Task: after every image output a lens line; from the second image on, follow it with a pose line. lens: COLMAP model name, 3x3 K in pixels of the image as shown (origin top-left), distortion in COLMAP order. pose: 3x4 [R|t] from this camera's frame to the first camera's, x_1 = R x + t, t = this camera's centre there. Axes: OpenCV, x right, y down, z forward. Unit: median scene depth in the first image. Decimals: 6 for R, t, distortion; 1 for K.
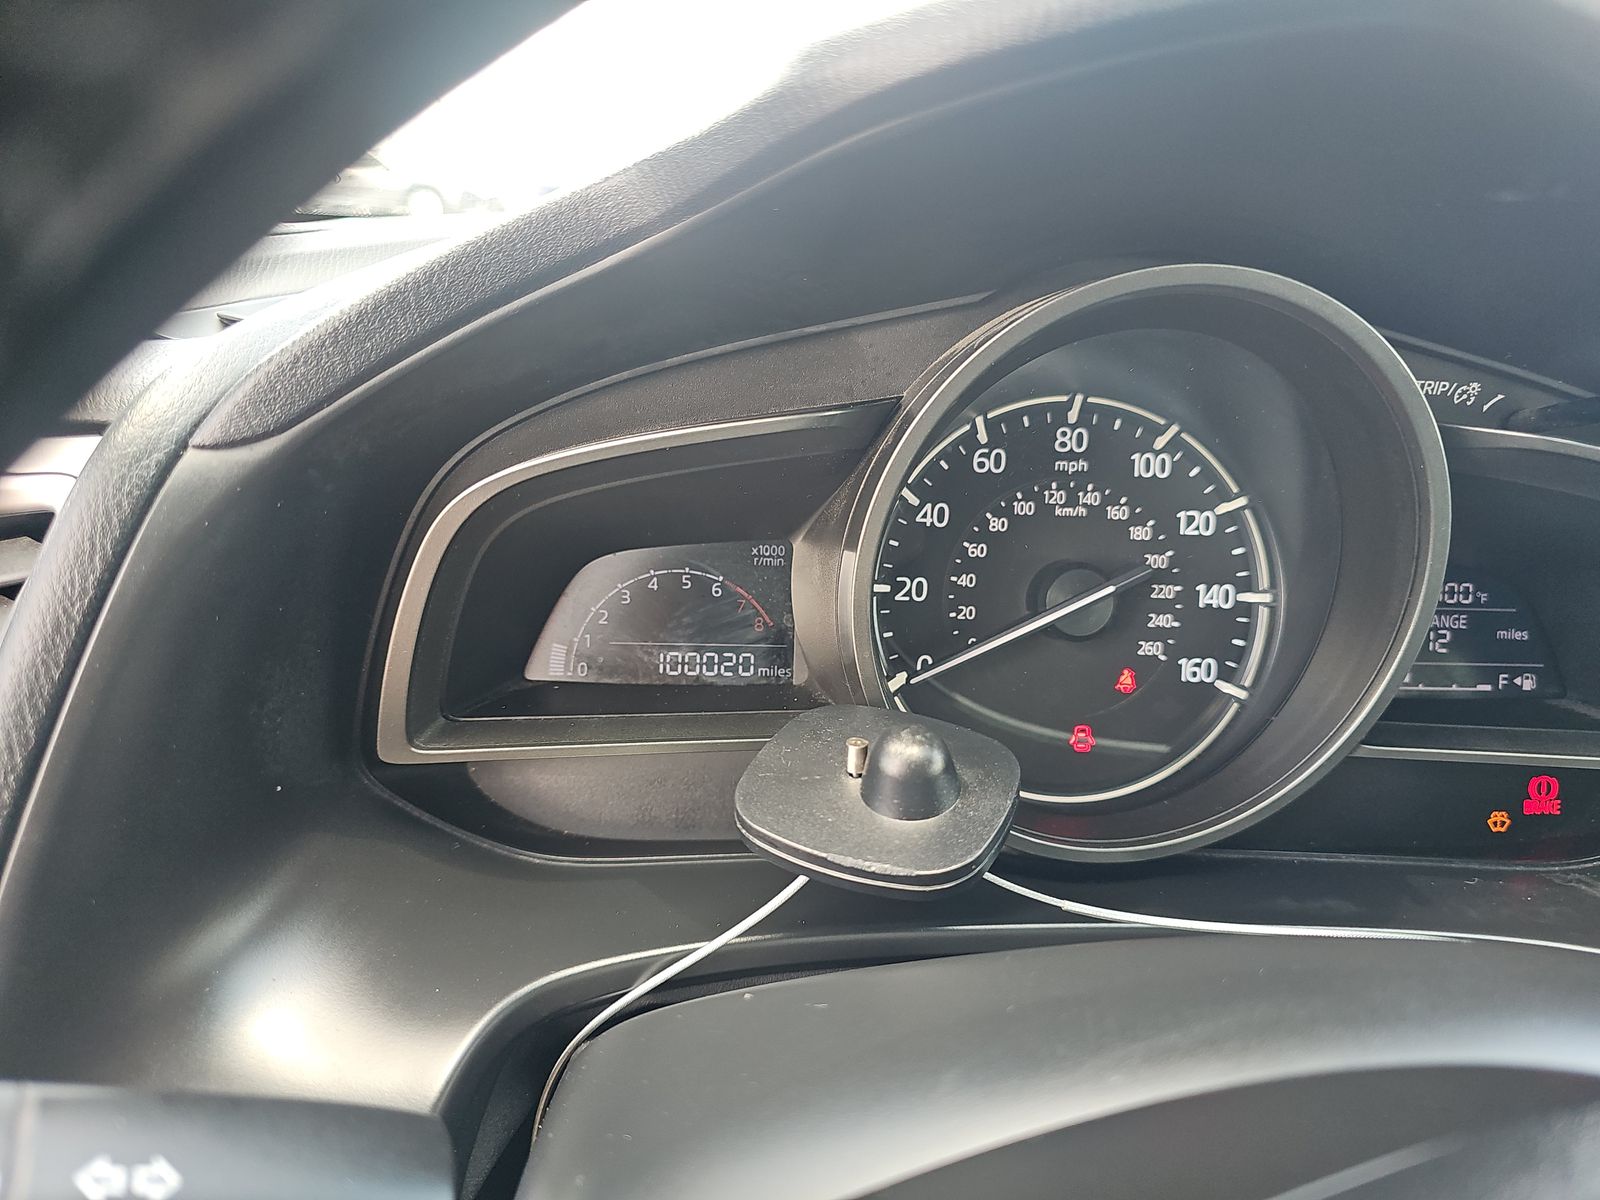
lens RADIAL K [[1087.9, 0, 800.0], [0, 1087.9, 600.0], [0, 0, 1]] dist [-0.005691, -0.002396]
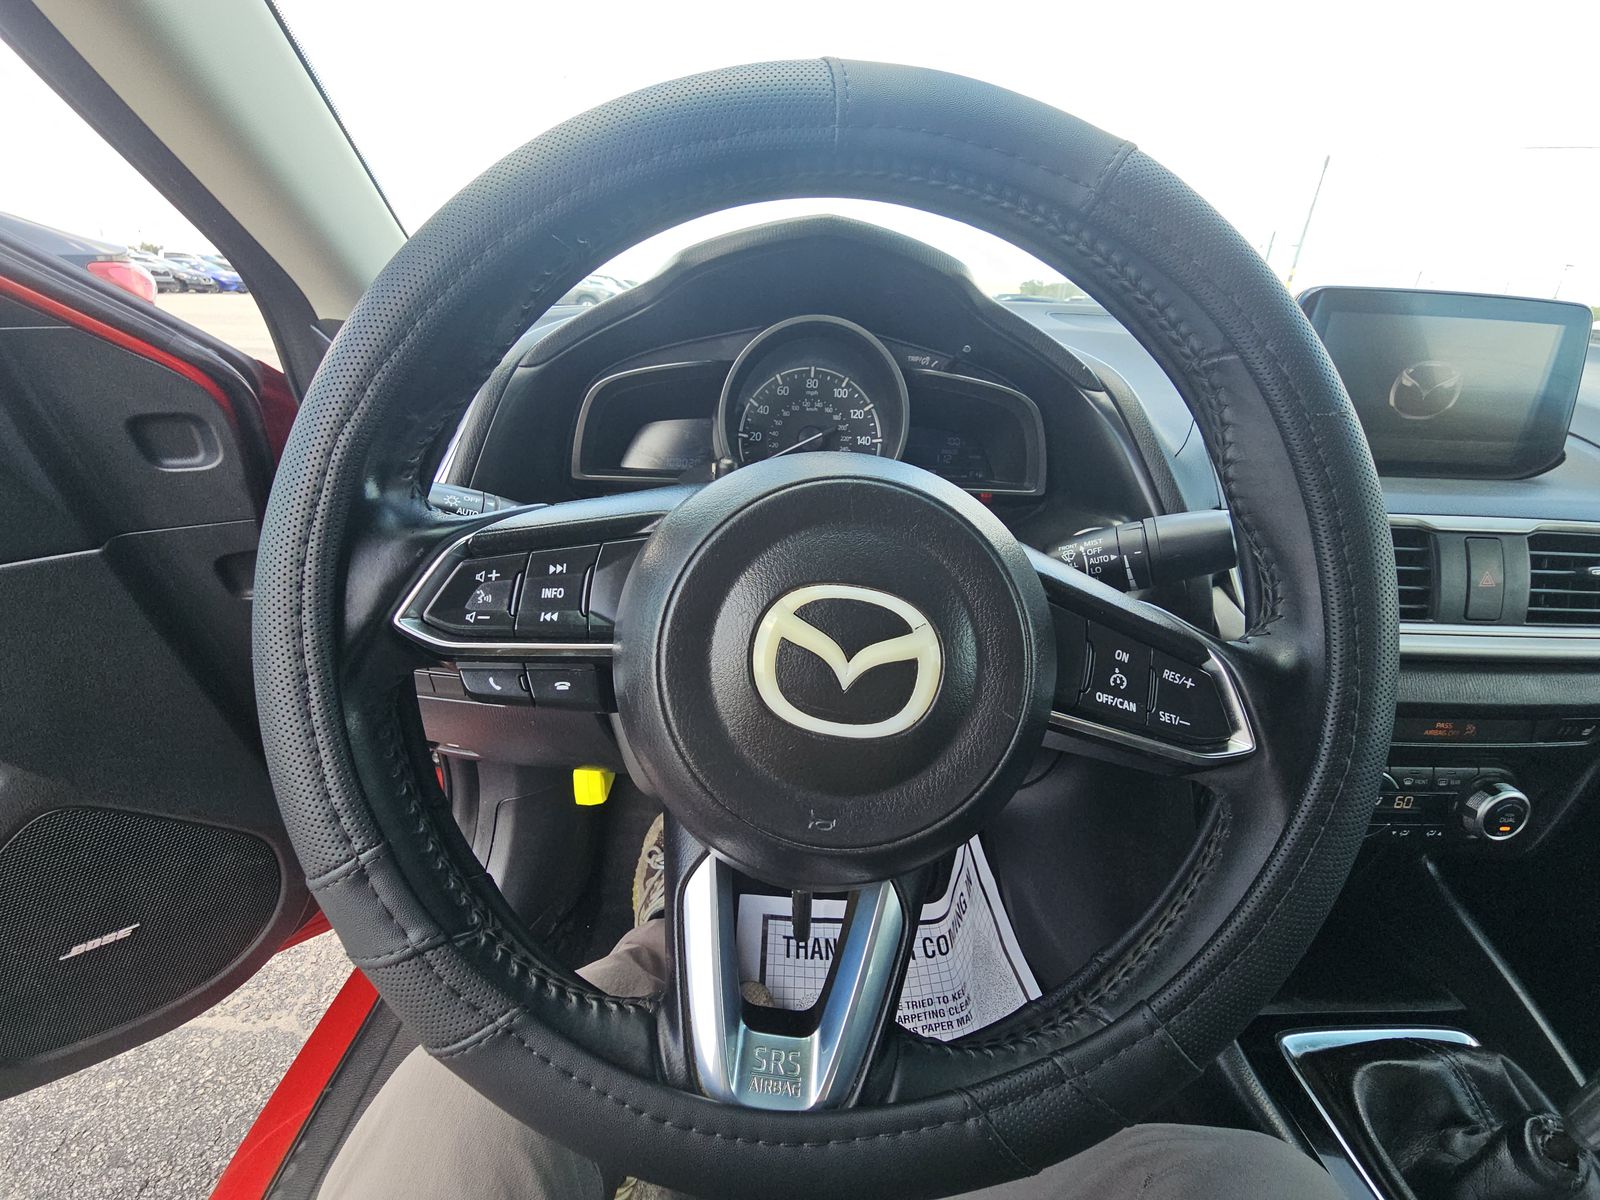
lens RADIAL K [[653.8, 0, 799.3], [0, 653.8, 591.2], [0, 0, 1]] dist [0.000985, -0.000480]
pose [[0.999803, 0.011569, -0.016114, 0.249821], [-0.010514, 0.997889, 0.064085, 0.283713], [0.016822, -0.063903, 0.997814, -0.734532]]
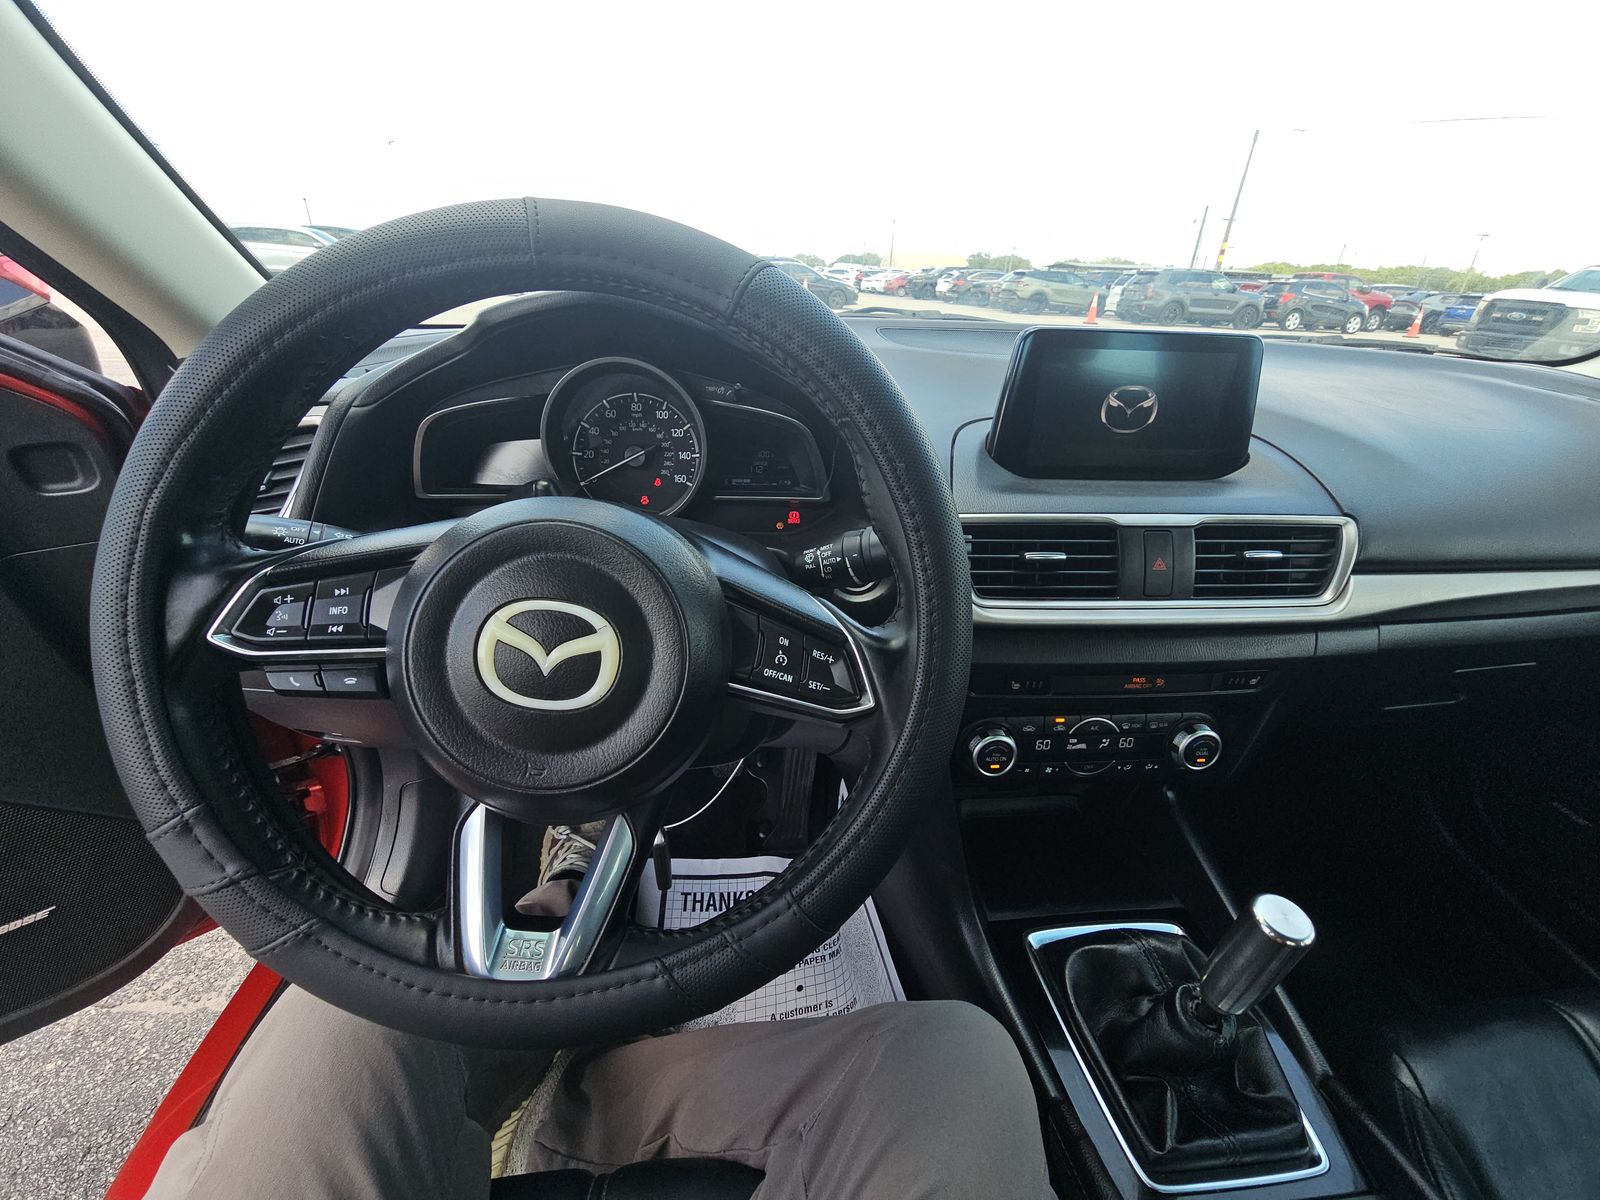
lens RADIAL K [[653.7, 0, 802.0], [0, 653.7, 589.1], [0, 0, 1]] dist [0.008723, -0.007568]
pose [[0.998746, -0.021388, 0.045268, 0.645218], [0.016944, 0.995201, 0.096377, 0.215279], [-0.047112, -0.095489, 0.994315, -1.025623]]
